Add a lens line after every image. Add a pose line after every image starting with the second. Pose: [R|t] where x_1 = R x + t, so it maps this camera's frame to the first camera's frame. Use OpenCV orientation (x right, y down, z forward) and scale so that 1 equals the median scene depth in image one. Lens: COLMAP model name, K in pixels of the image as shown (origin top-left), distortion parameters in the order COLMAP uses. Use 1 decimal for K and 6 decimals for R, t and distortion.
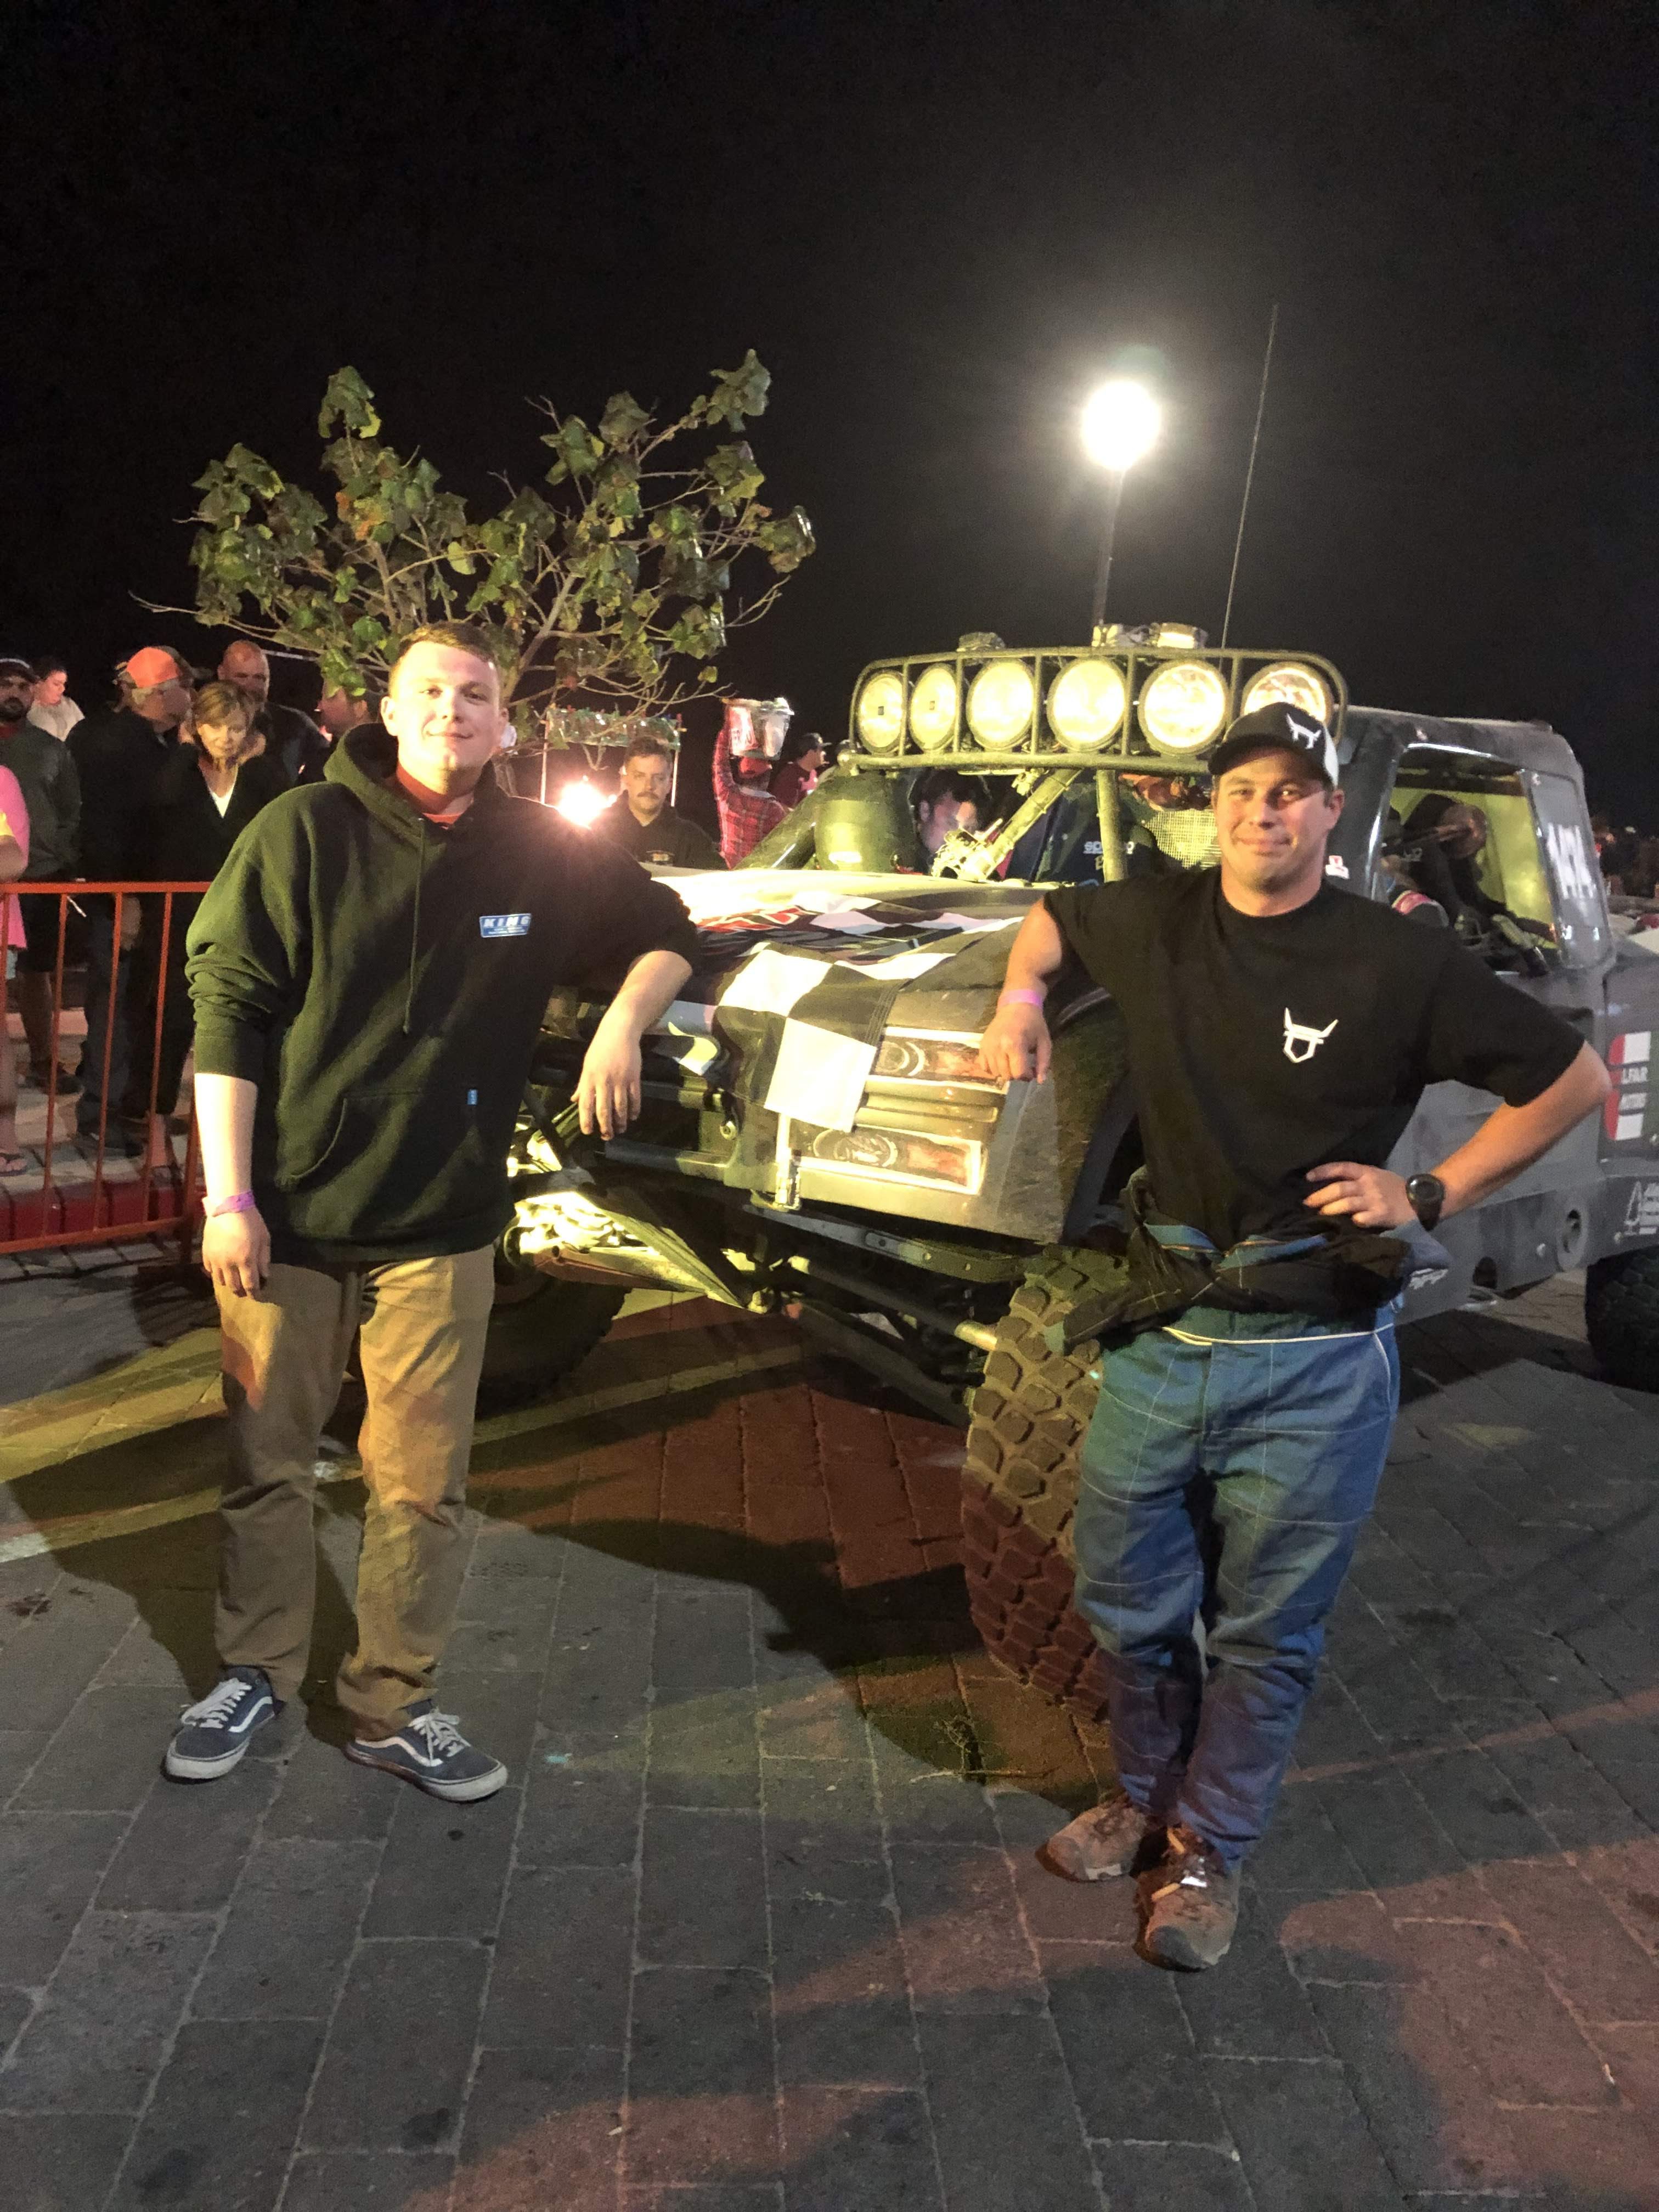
lens RADIAL K [[1814.9, 0, 831.8], [0, 1814.9, 1160.6], [0, 0, 1]] dist [0.000334, -0.000441]
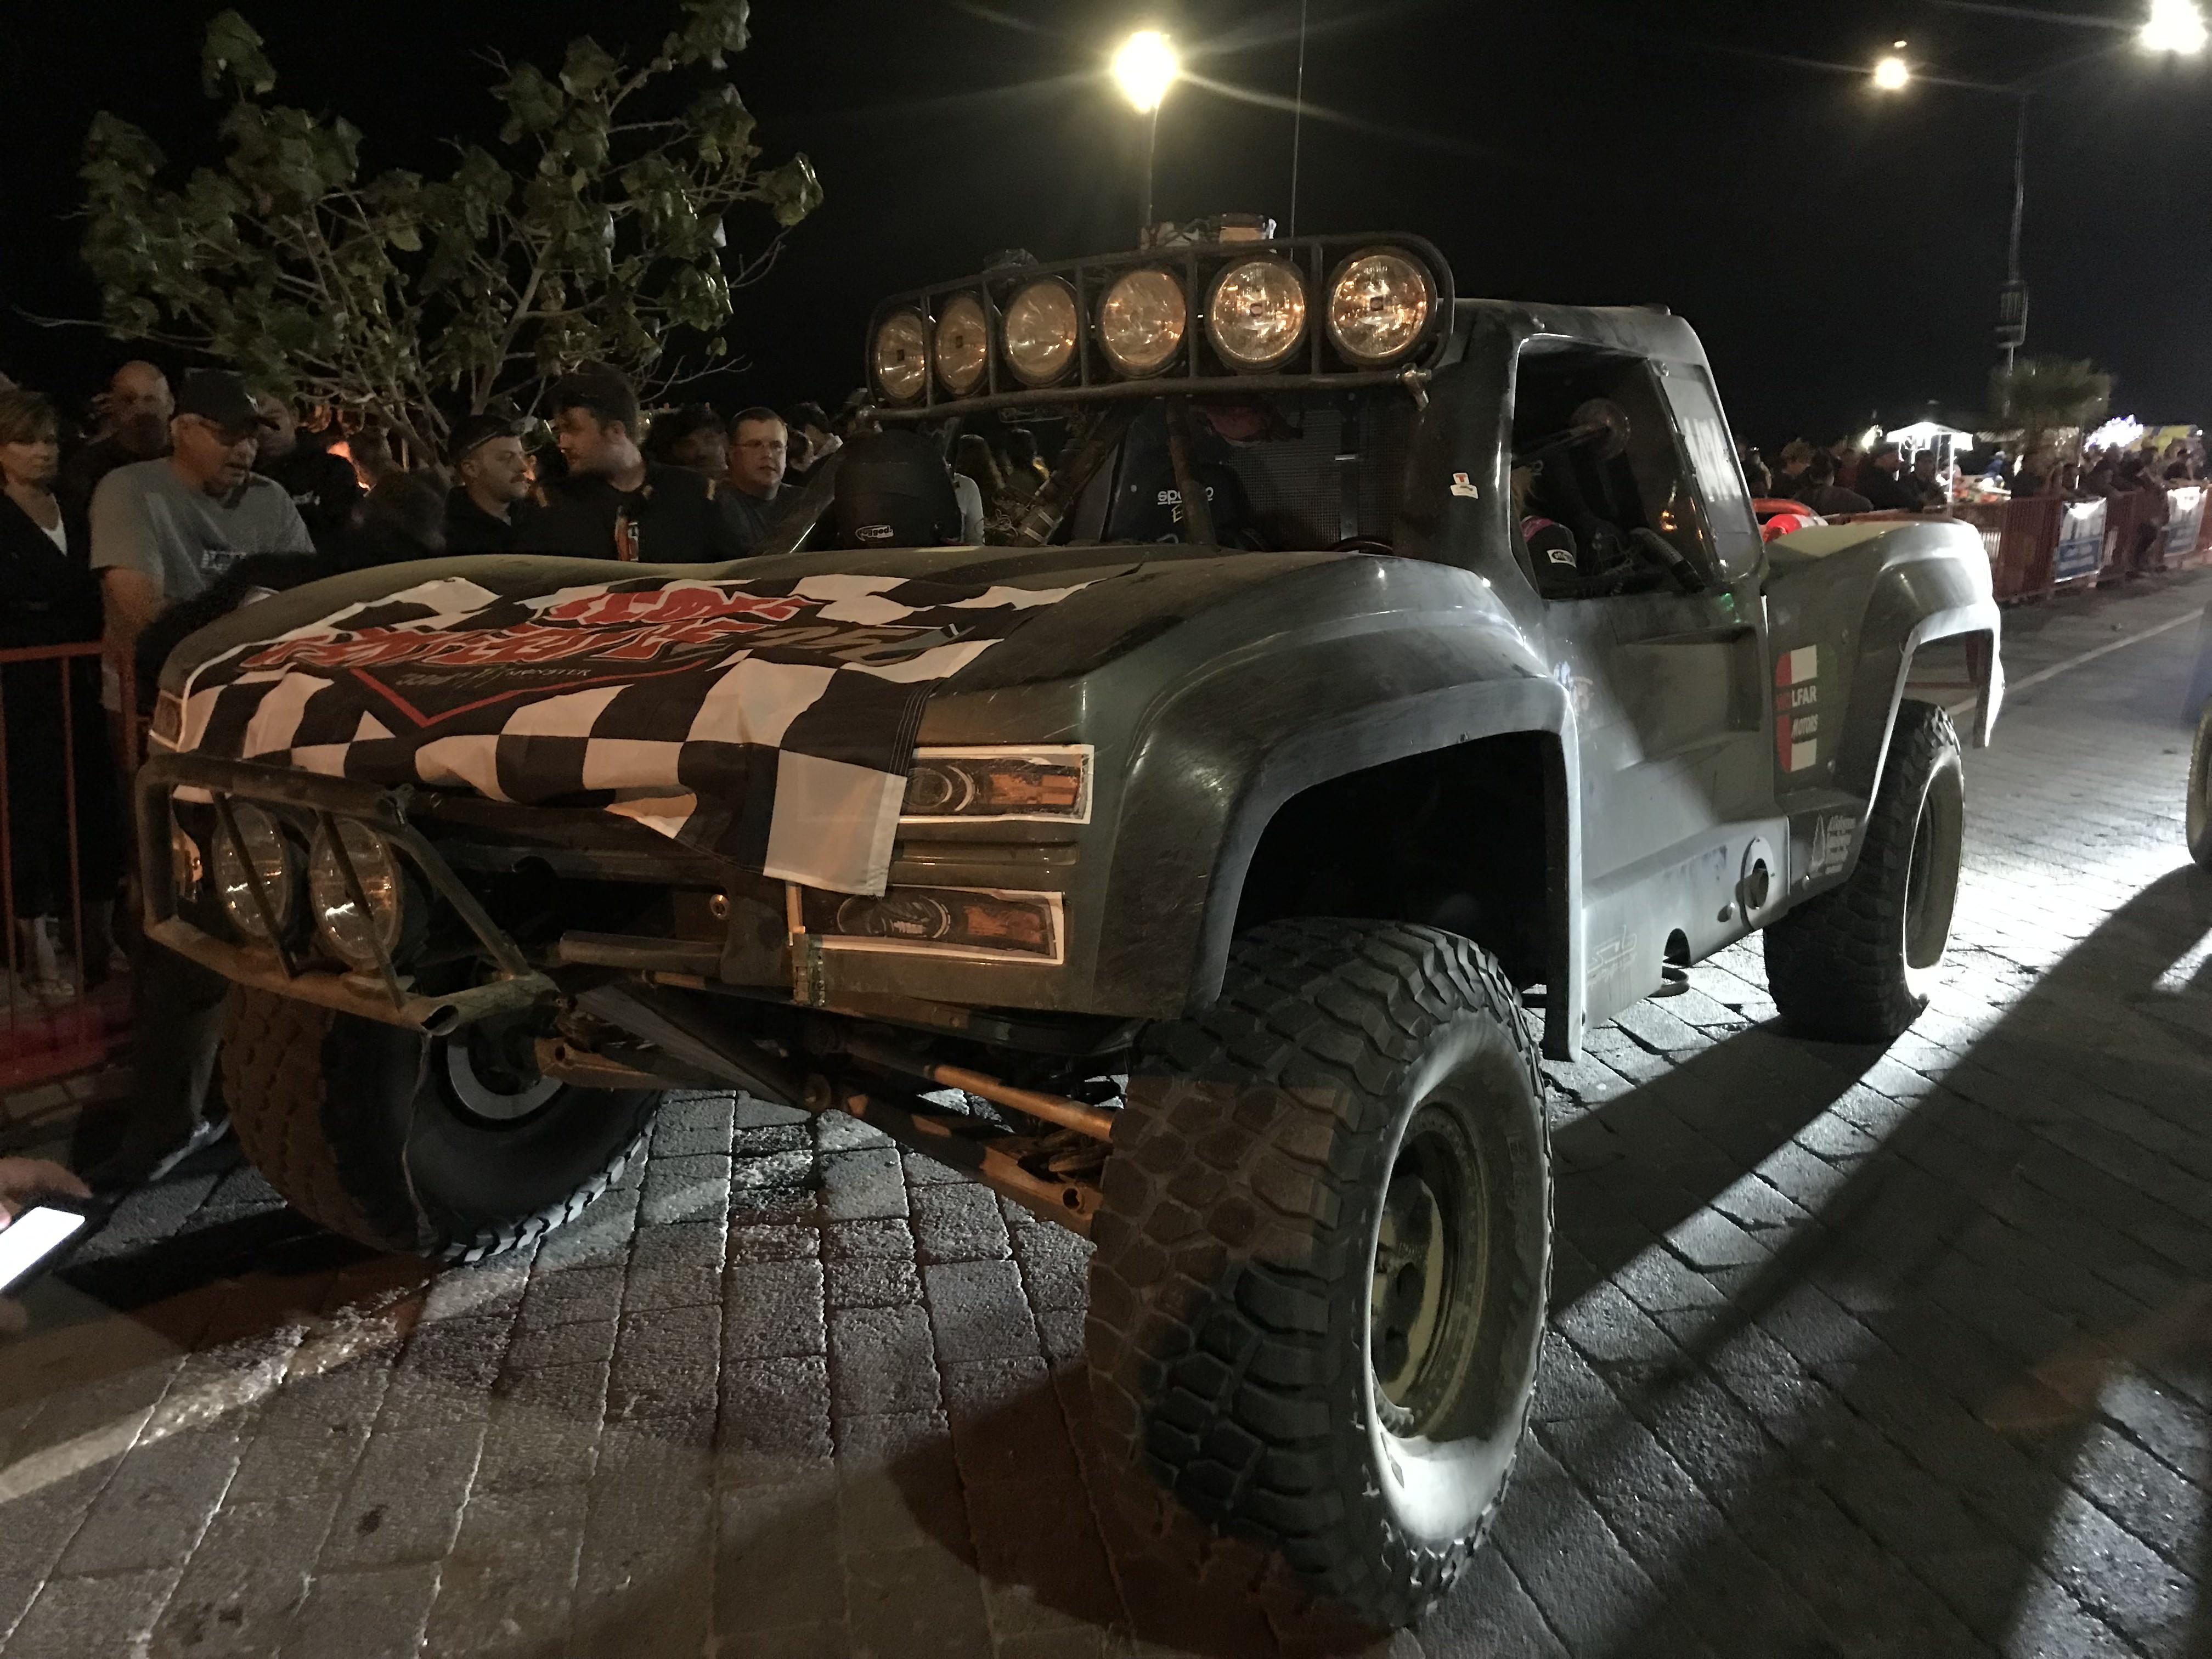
lens RADIAL K [[1808.7, 0, 1106.0], [0, 1808.7, 829.5], [0, 0, 1]] dist [-0.001774, -0.002773]
pose [[0.989904, -0.108479, 0.091222, 0.021125], [0.108943, 0.994048, -0.000107, -0.019608], [-0.090668, 0.010044, 0.995831, 0.160478]]
